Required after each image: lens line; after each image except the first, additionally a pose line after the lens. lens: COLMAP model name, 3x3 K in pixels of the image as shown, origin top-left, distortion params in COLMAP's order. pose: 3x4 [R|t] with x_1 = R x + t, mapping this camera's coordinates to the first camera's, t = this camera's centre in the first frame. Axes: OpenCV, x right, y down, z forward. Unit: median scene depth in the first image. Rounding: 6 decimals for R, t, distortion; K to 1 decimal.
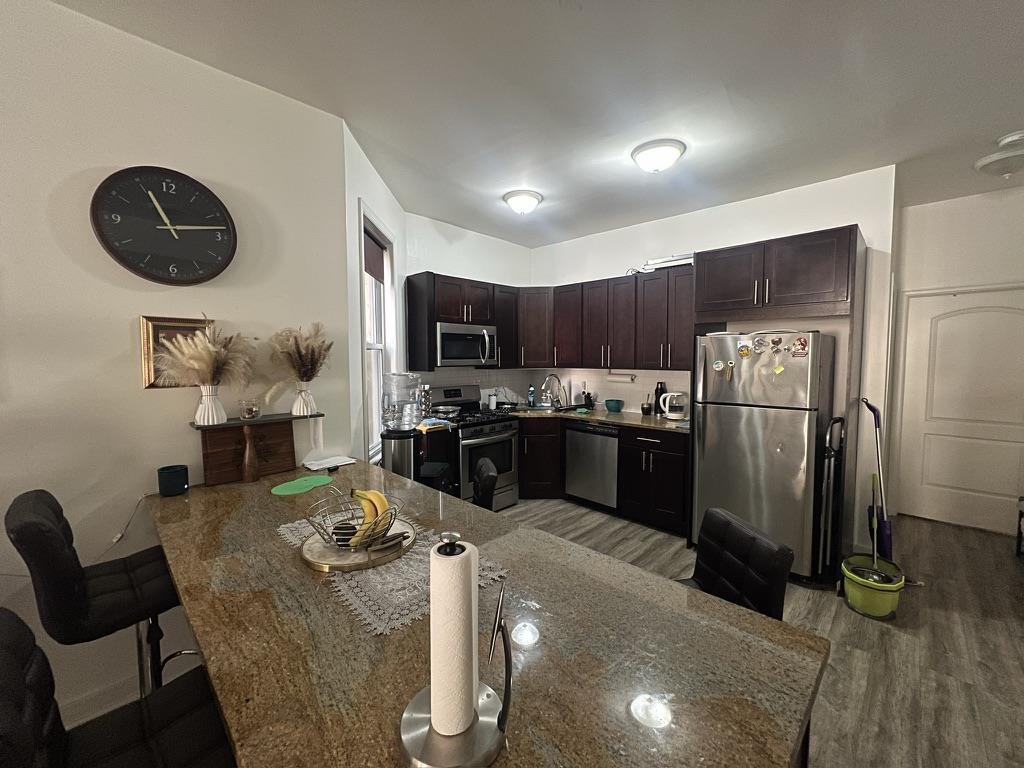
lens RADIAL K [[412.2, 0, 512.2], [0, 412.2, 383.4], [0, 0, 1]] dist [-0.000377, -0.000025]
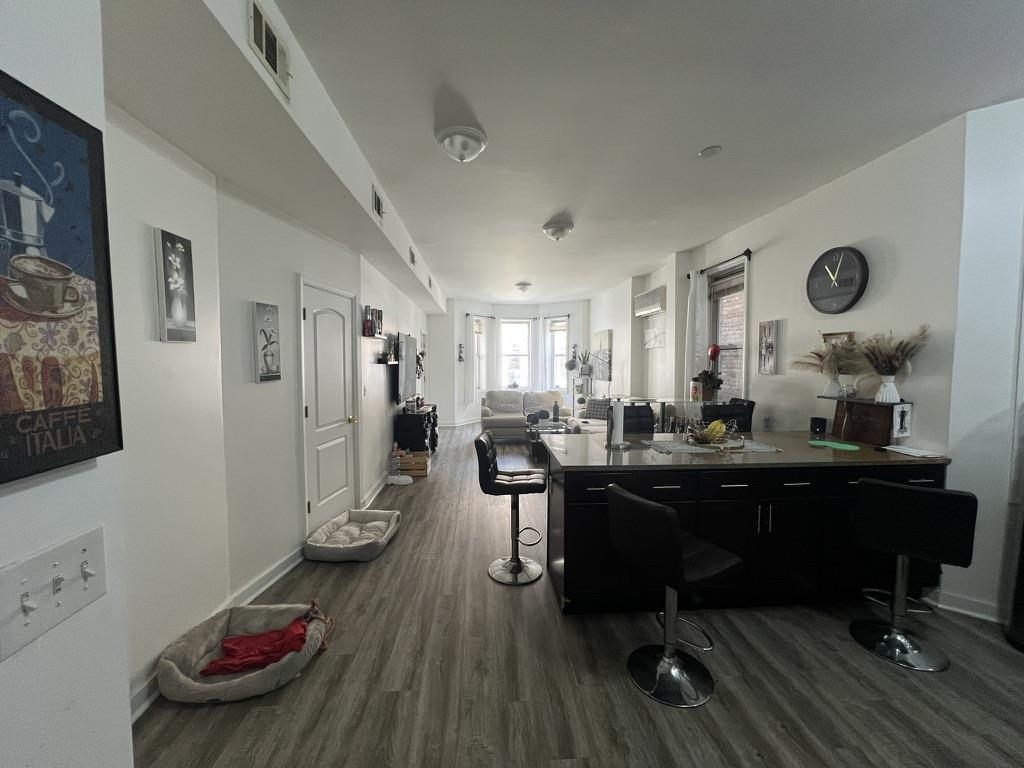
lens RADIAL K [[412.2, 0, 511.8], [0, 412.2, 384.7], [0, 0, 1]] dist [-0.000377, -0.000025]
pose [[-0.654037, 0.042058, -0.755293, 1.330718], [-0.045478, 0.994461, 0.094757, -0.044280], [0.755094, 0.096324, -0.648501, 1.094902]]
